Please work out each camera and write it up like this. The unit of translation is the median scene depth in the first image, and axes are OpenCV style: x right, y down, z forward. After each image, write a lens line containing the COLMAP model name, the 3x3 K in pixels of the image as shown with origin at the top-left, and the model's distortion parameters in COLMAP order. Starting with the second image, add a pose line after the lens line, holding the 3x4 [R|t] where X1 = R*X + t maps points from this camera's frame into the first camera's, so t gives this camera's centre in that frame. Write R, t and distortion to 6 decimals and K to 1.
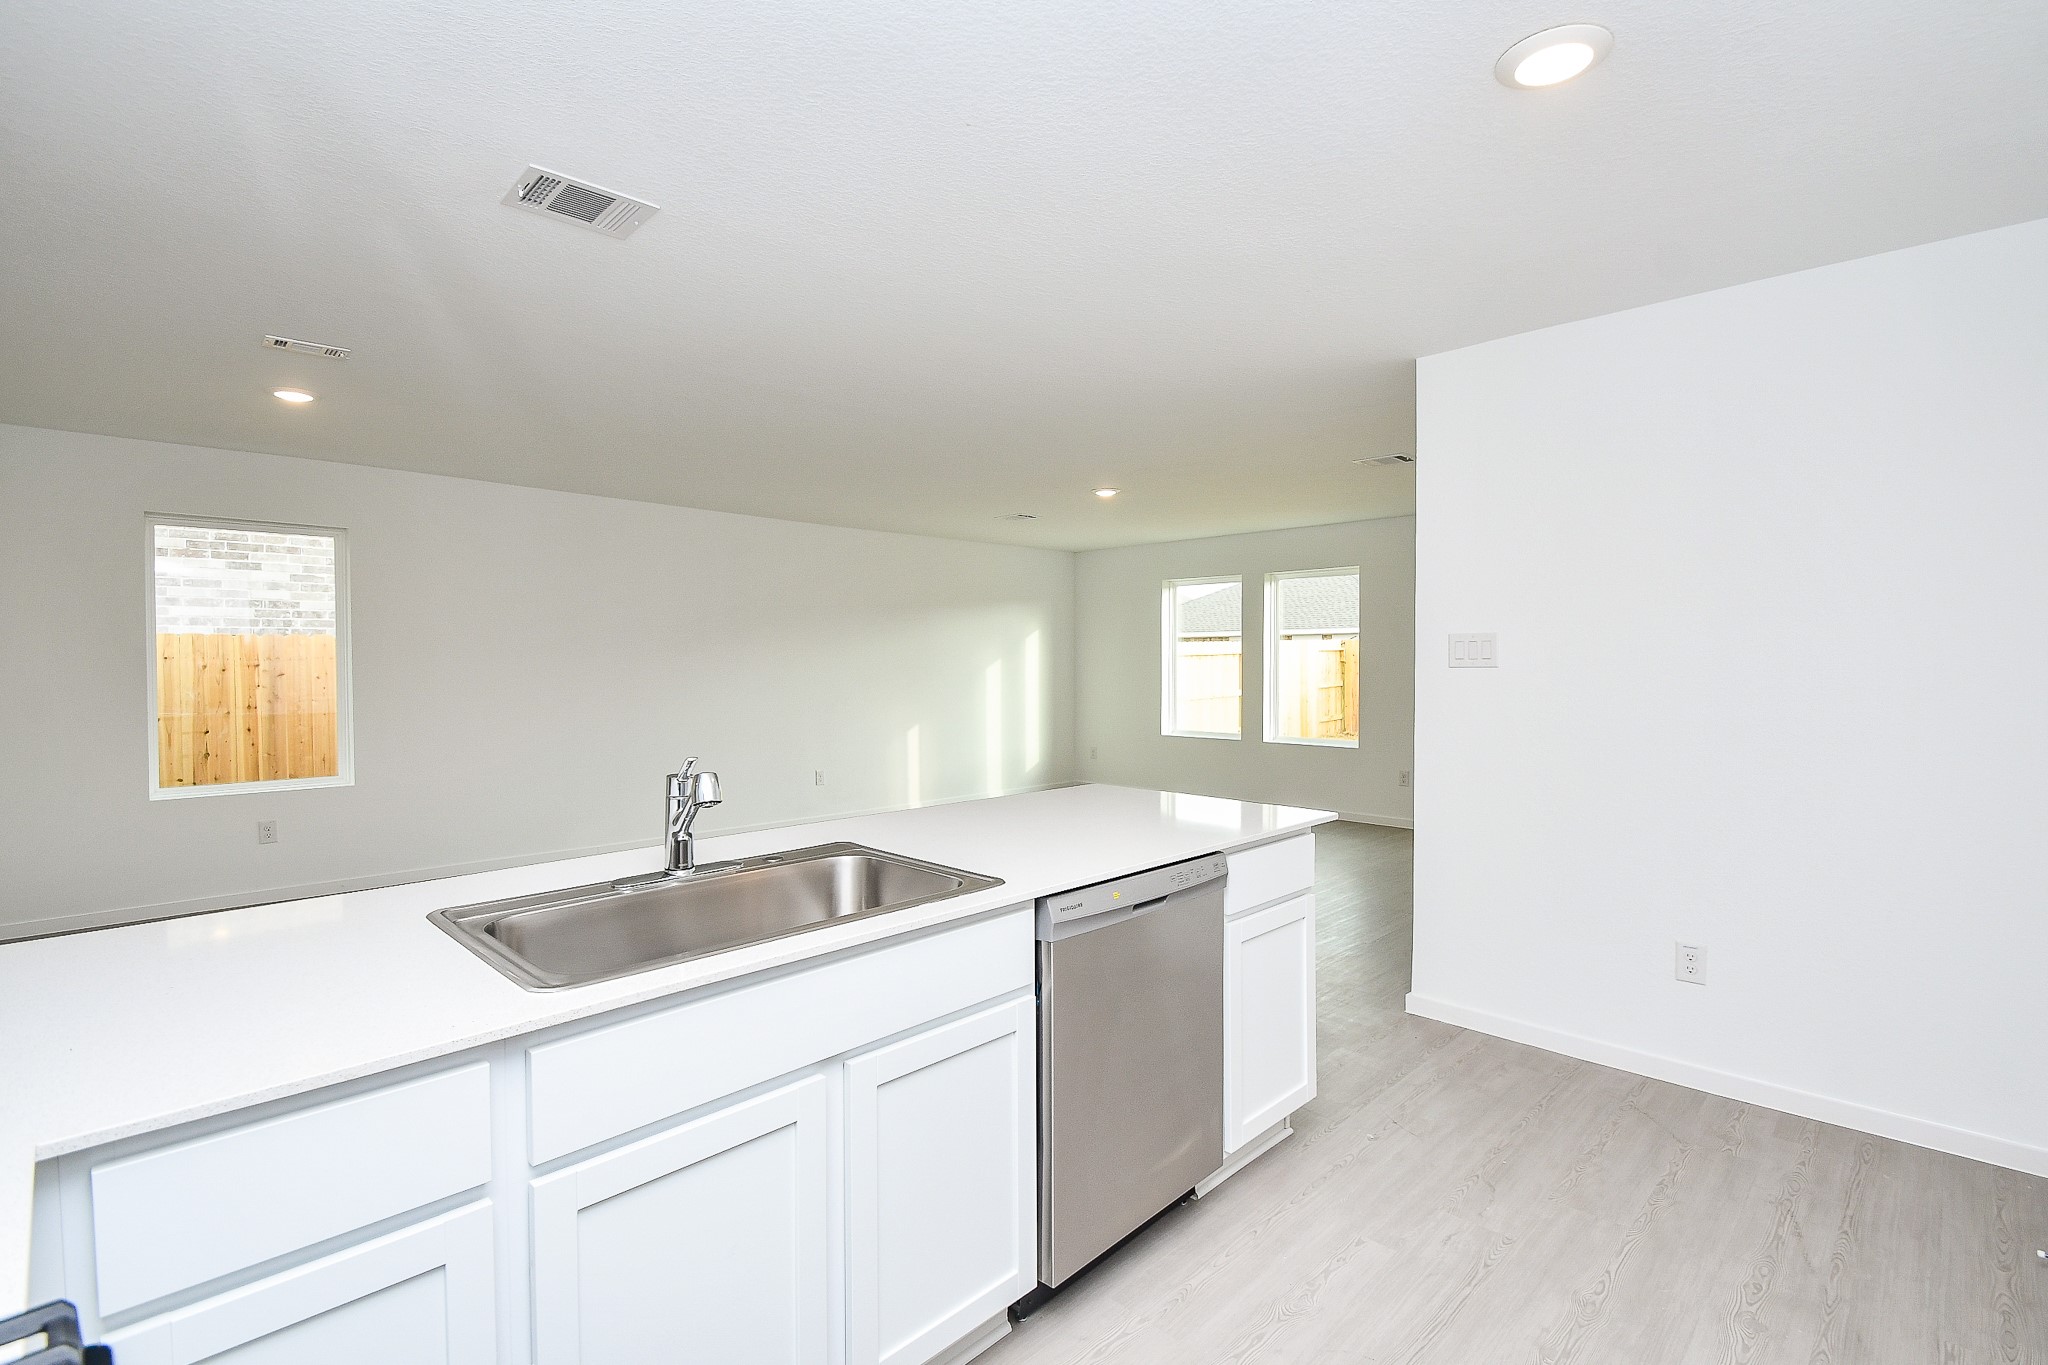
lens RADIAL K [[924.1, 0, 1025.3], [0, 924.1, 678.8], [0, 0, 1]] dist [0.008865, -0.004984]
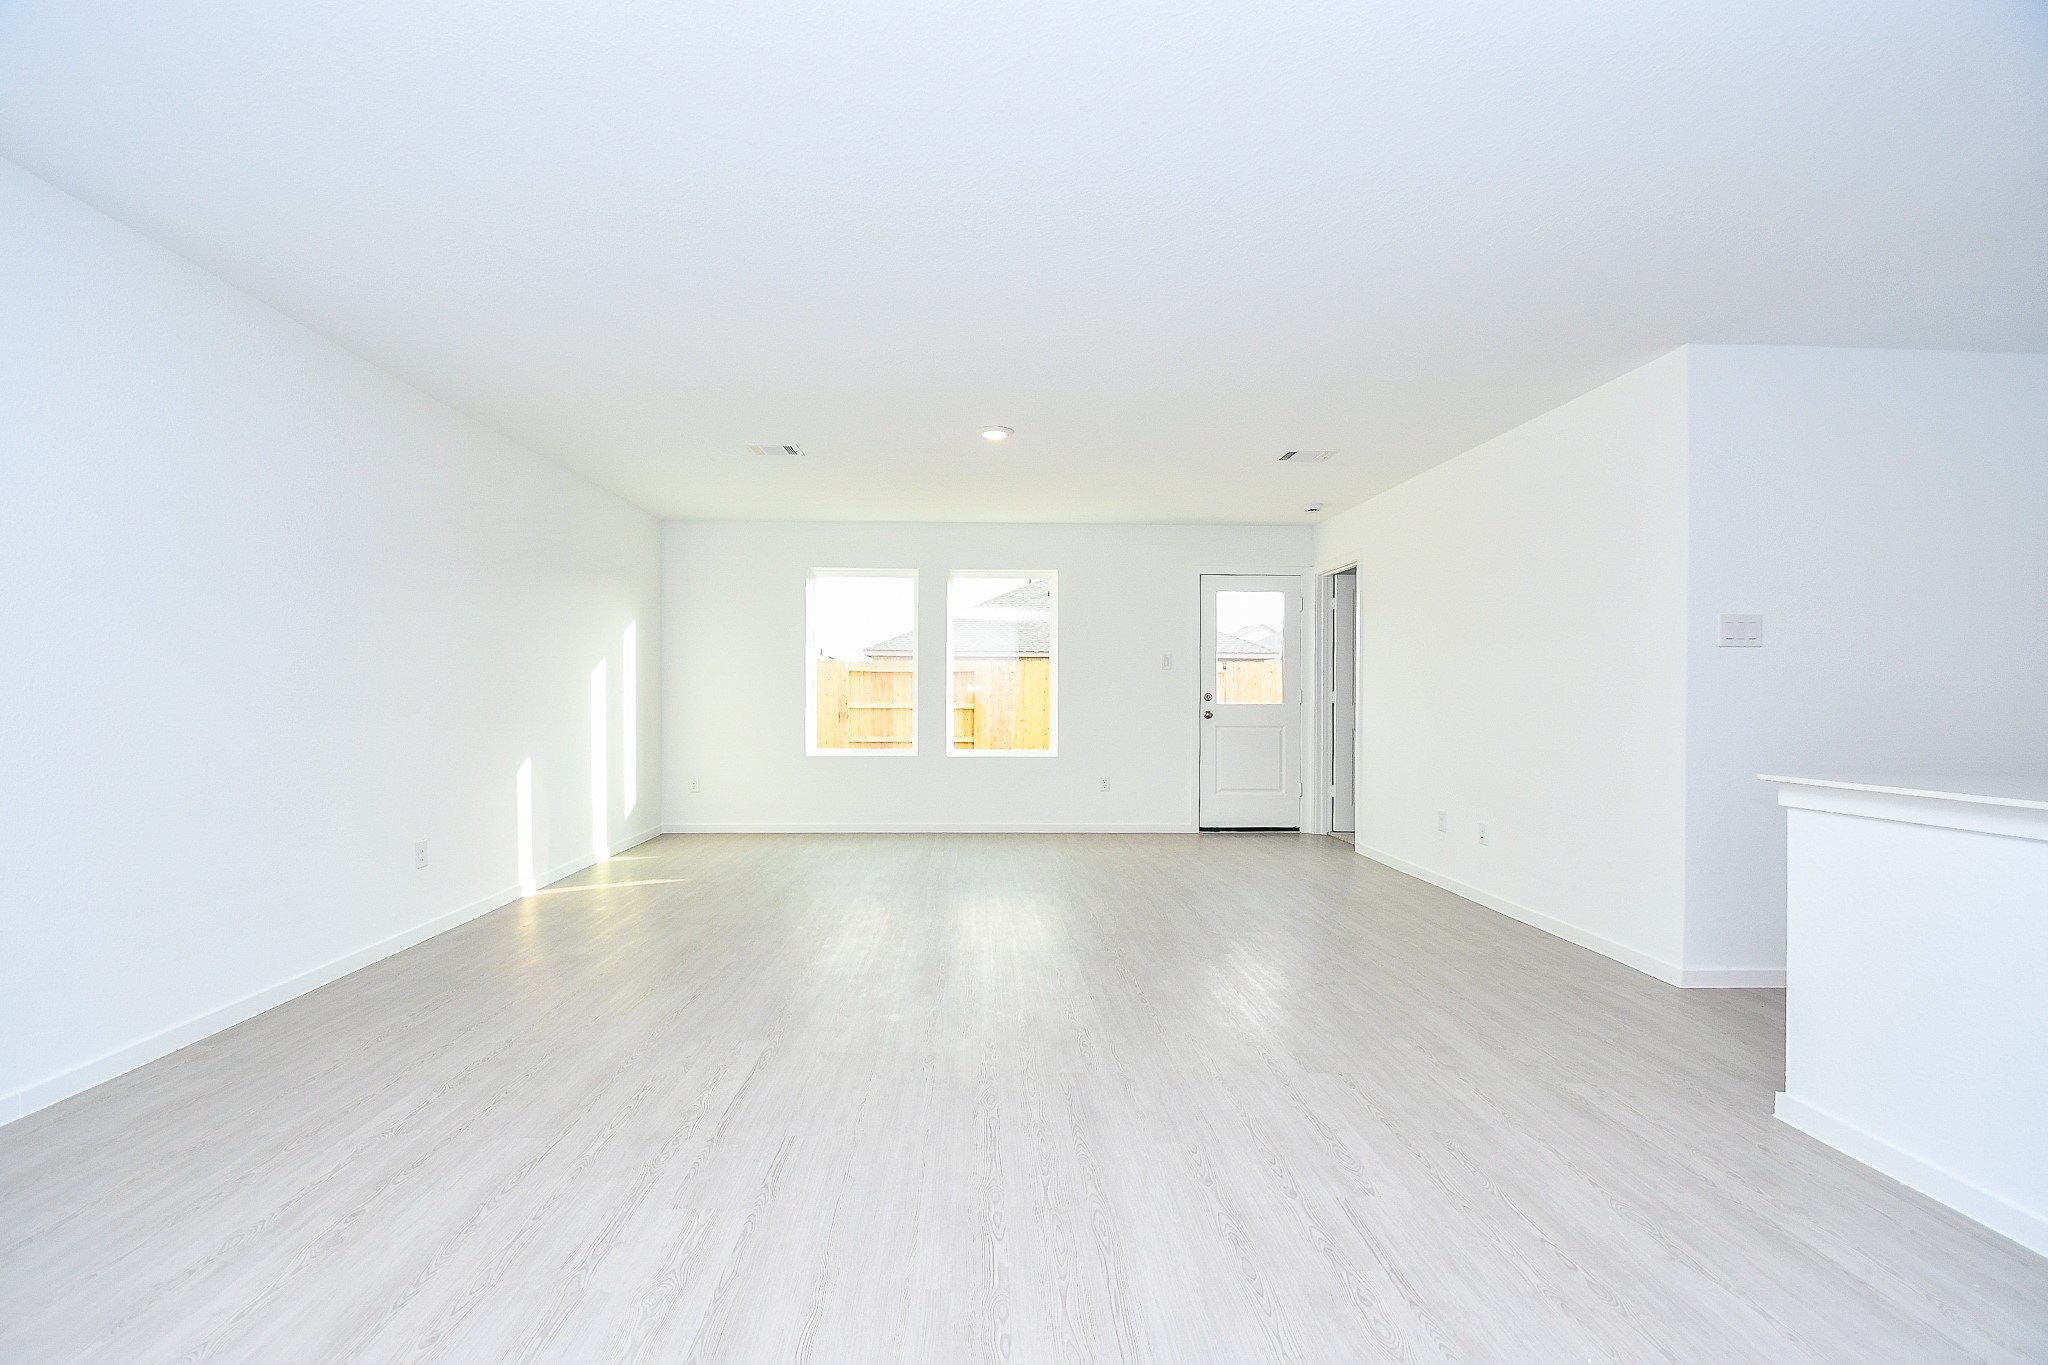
lens RADIAL K [[924.1, 0, 1056.6], [0, 924.1, 701.2], [0, 0, 1]] dist [0.008865, -0.004984]
pose [[0.715327, -0.002140, 0.698787, -0.389646], [0.006735, 0.999970, -0.003833, 0.023295], [-0.698757, 0.007448, 0.715320, 0.389976]]
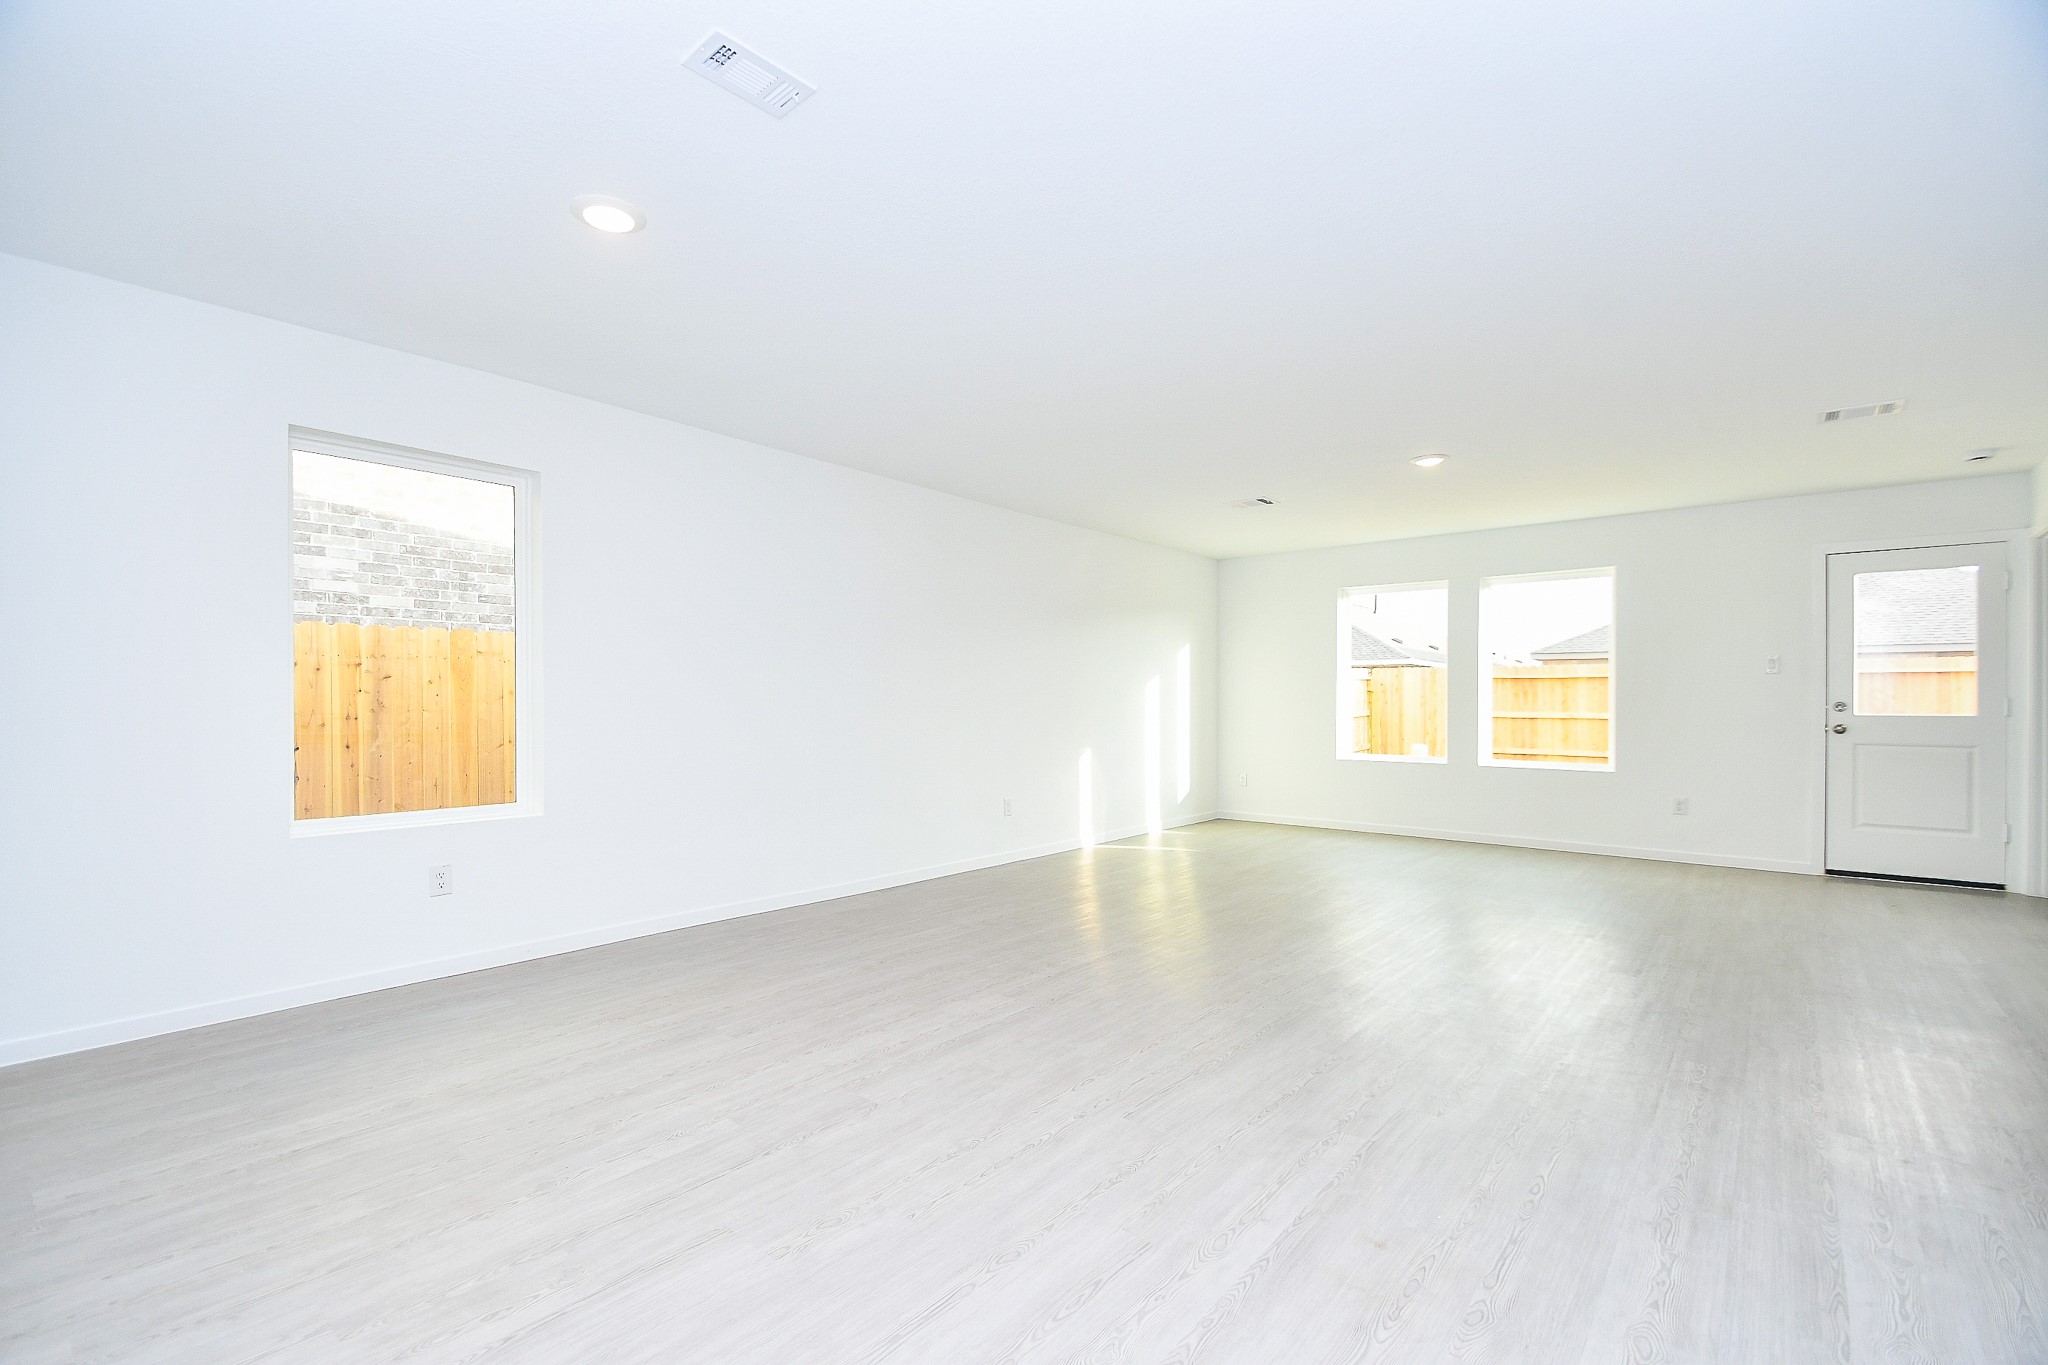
lens RADIAL K [[924.1, 0, 1032.8], [0, 924.1, 695.5], [0, 0, 1]] dist [0.008865, -0.004984]
pose [[0.998620, 0.003884, 0.052377, -0.290367], [-0.002846, 0.999798, -0.019895, 0.024449], [-0.052444, 0.019718, 0.998429, 0.182909]]
